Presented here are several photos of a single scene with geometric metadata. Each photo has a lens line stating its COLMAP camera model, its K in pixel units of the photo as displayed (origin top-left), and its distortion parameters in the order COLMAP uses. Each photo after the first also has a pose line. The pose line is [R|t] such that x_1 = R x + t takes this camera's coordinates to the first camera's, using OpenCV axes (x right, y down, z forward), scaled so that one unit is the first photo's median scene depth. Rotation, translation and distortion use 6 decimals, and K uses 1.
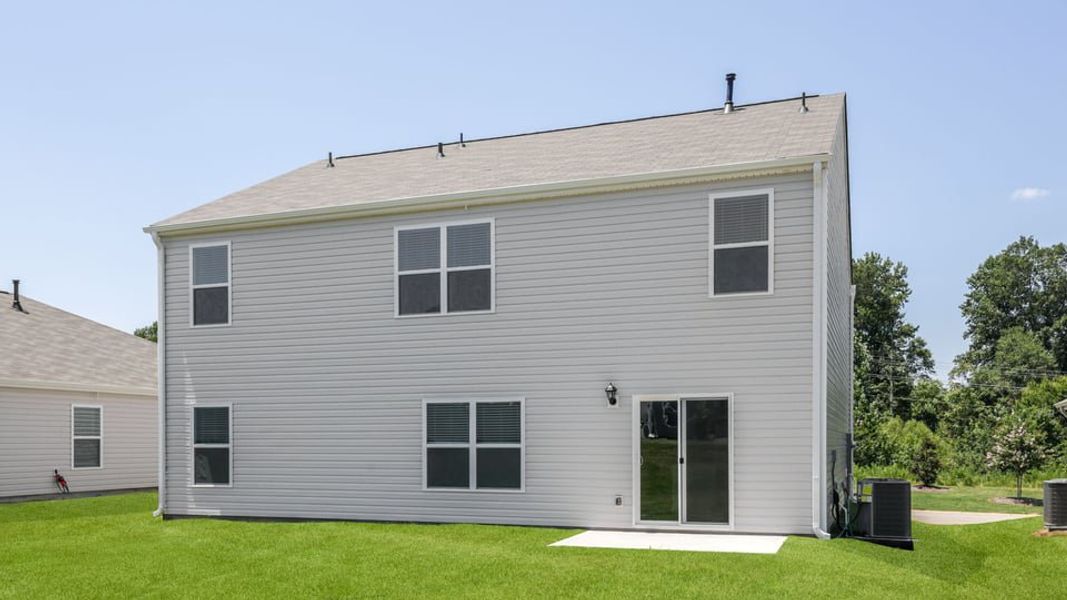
lens RADIAL K [[1001.8, 0, 533.5], [0, 1001.8, 300.0], [0, 0, 1]] dist [0.012921, 0.004107]
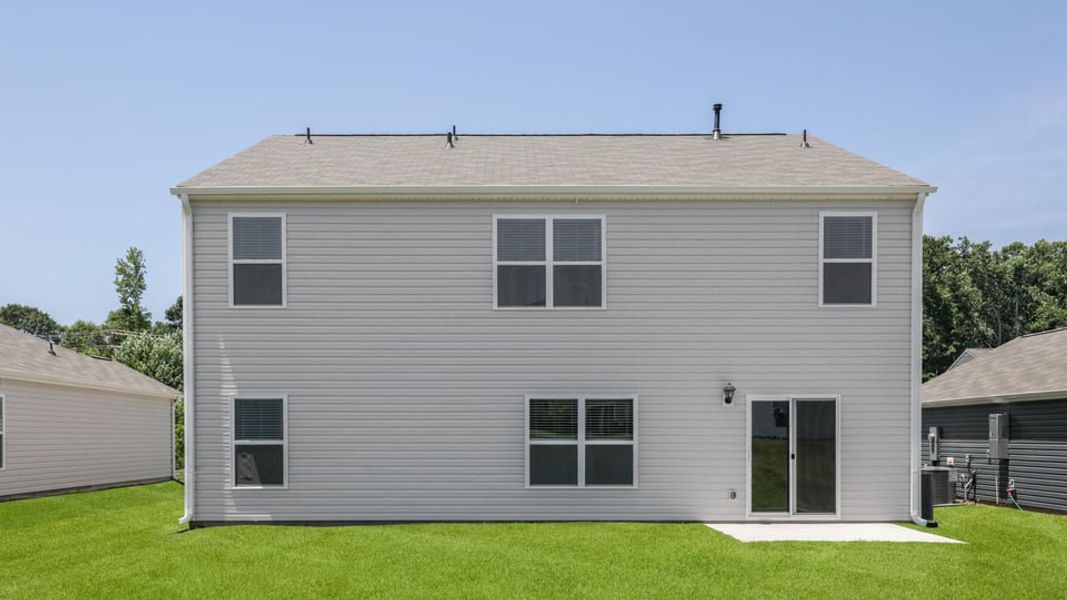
lens RADIAL K [[915.4, 0, 533.5], [0, 915.4, 324.7], [0, 0, 1]] dist [0.000438, 0.005693]
pose [[0.924554, 0.048862, 0.377906, -0.444429], [-0.054992, 0.998472, 0.005441, 0.026313], [-0.377063, -0.025812, 0.925828, 0.179769]]
